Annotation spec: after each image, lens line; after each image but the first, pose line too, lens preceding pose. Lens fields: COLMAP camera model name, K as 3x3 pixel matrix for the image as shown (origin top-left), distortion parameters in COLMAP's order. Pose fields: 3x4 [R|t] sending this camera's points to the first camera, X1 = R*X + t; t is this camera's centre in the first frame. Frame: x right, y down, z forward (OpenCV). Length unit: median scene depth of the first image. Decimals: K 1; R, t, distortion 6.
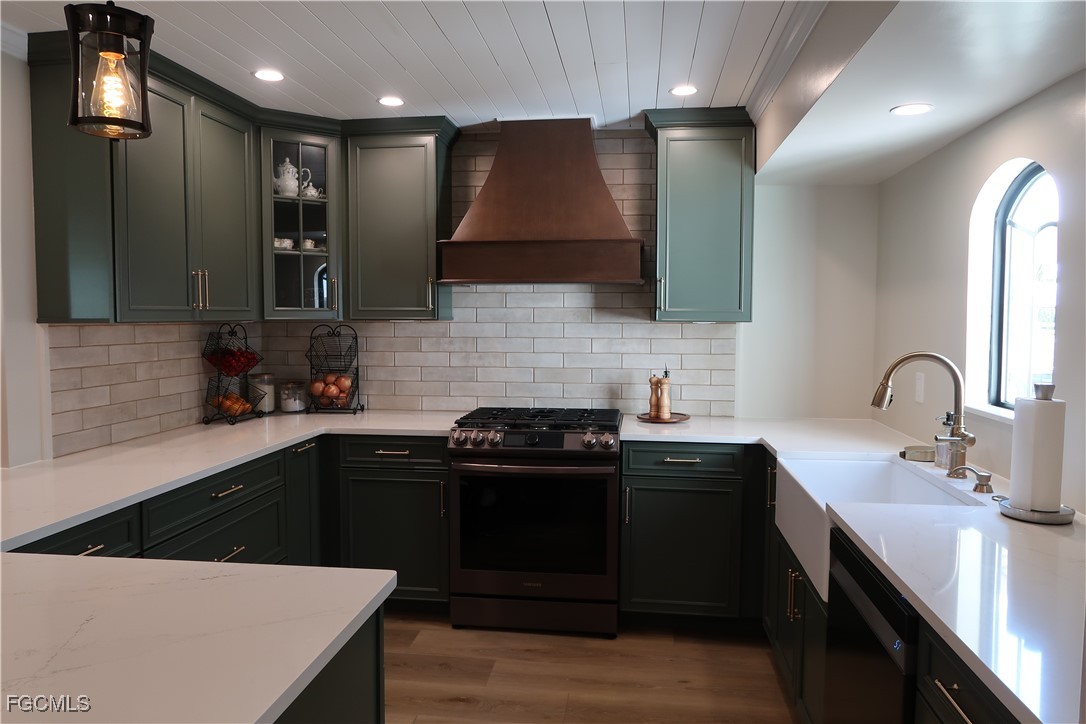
lens RADIAL K [[746.6, 0, 548.1], [0, 746.6, 348.8], [0, 0, 1]] dist [-0.028693, 0.005918]
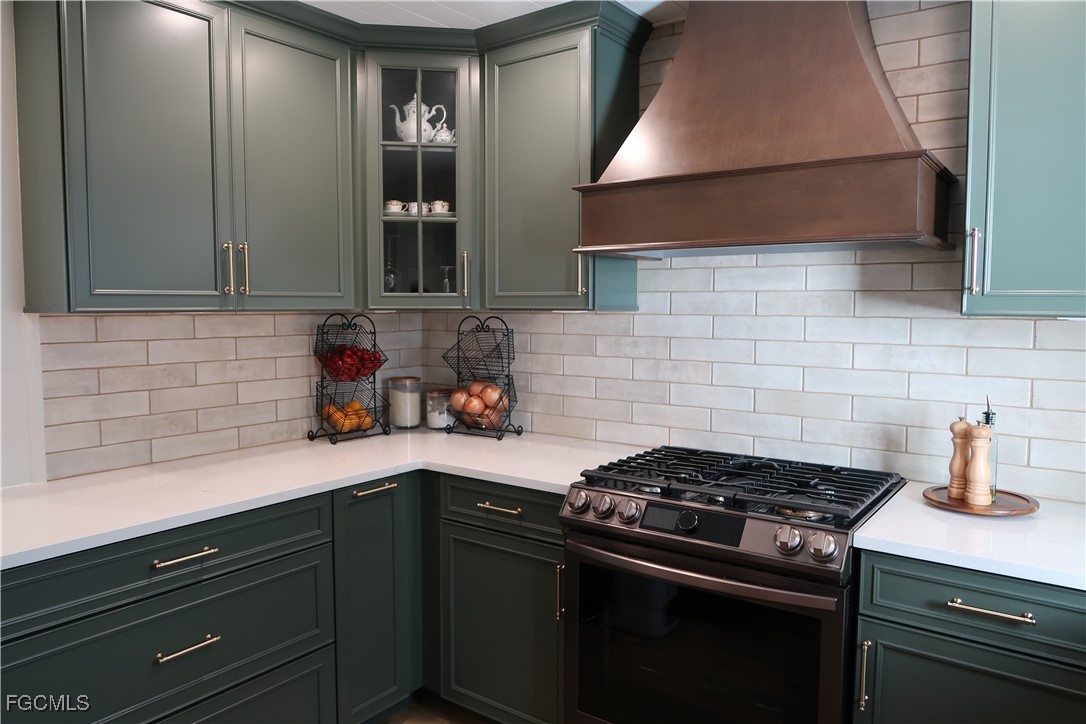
lens RADIAL K [[752.0, 0, 545.3], [0, 752.0, 349.6], [0, 0, 1]] dist [-0.029282, 0.003618]
pose [[0.874715, 0.029659, -0.483730, 0.138500], [-0.022453, 0.999534, 0.020684, -0.016940], [0.484118, -0.007231, 0.874973, 0.402629]]
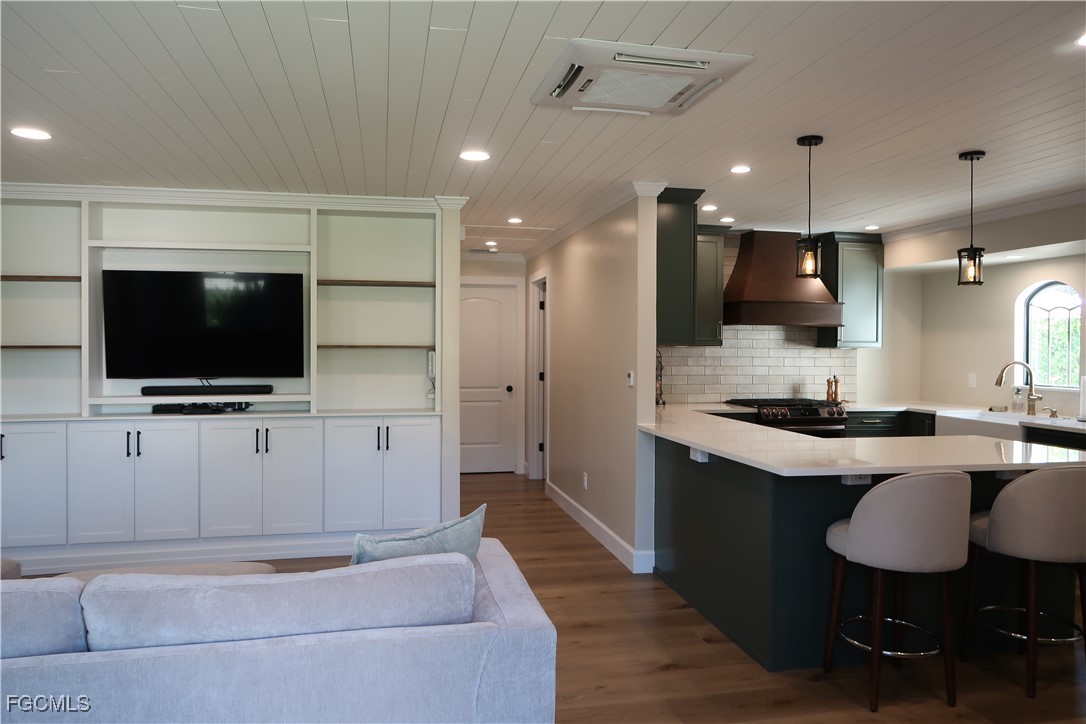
lens RADIAL K [[746.6, 0, 548.1], [0, 746.6, 348.8], [0, 0, 1]] dist [-0.028693, 0.005918]
pose [[0.940360, 0.006925, 0.340110, -1.093892], [0.006811, 0.999209, -0.039174, 0.030748], [-0.340113, 0.039154, 0.939569, -0.441727]]
